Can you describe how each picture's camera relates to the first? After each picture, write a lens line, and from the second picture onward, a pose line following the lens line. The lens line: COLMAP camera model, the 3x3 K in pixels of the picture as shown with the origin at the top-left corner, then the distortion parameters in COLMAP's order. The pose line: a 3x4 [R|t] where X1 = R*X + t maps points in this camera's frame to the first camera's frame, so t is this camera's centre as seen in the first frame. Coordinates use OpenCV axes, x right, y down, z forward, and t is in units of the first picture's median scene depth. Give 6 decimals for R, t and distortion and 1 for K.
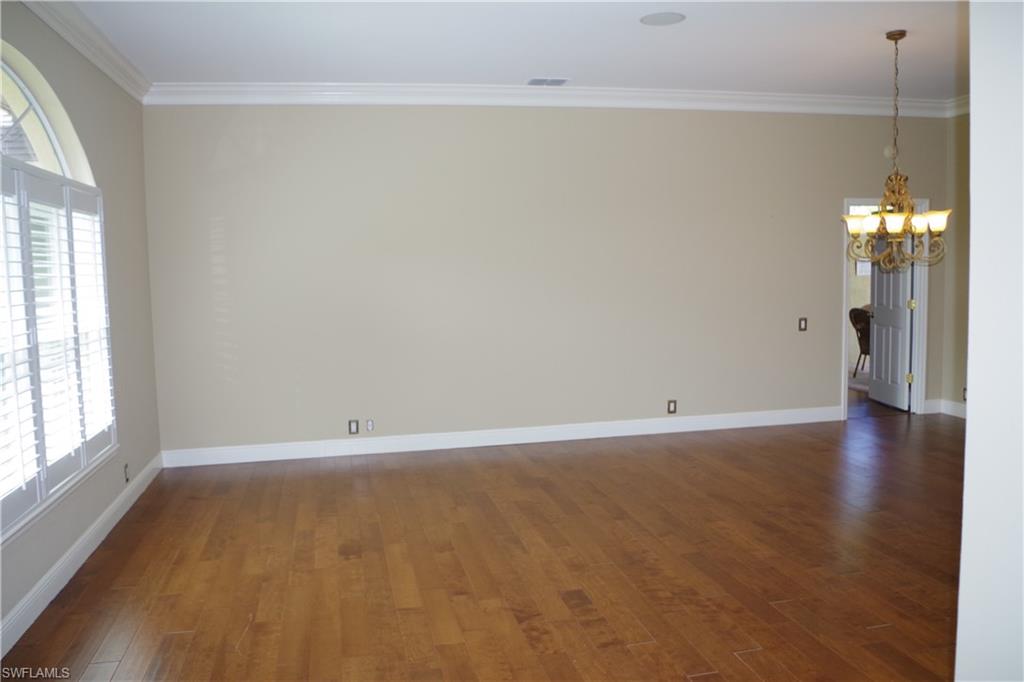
lens RADIAL K [[813.0, 0, 513.3], [0, 813.0, 341.8], [0, 0, 1]] dist [-0.070287, -0.002893]
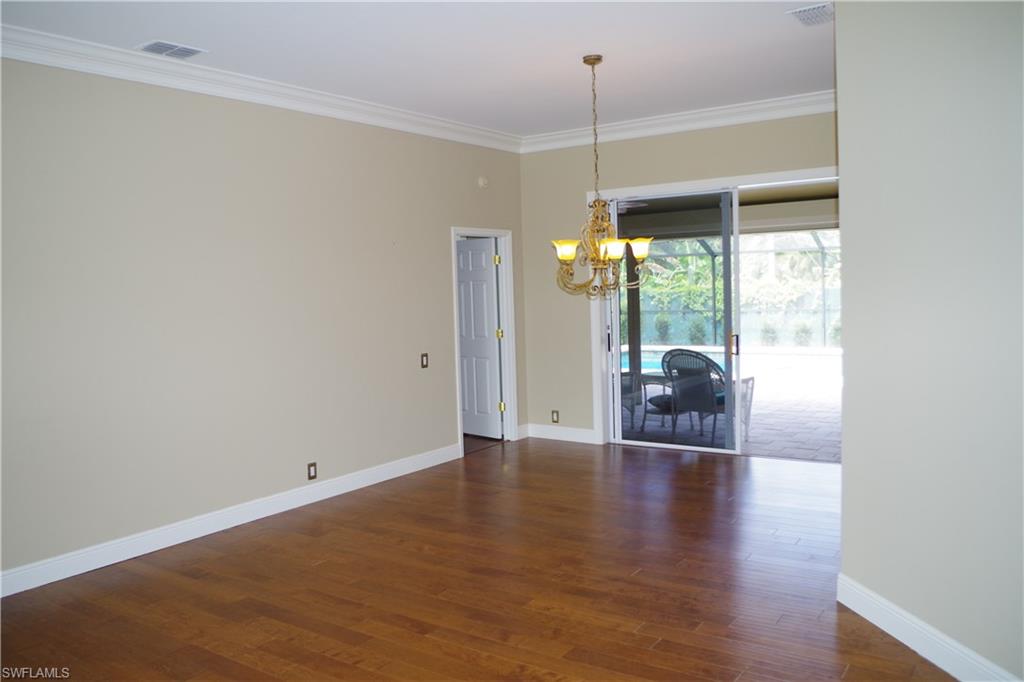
lens RADIAL K [[813.0, 0, 511.8], [0, 813.0, 337.3], [0, 0, 1]] dist [-0.070287, -0.002893]
pose [[0.732988, -0.046126, 0.678676, -0.276599], [0.081000, 0.996518, -0.019754, -0.030247], [-0.675402, 0.069453, 0.734172, 0.340719]]
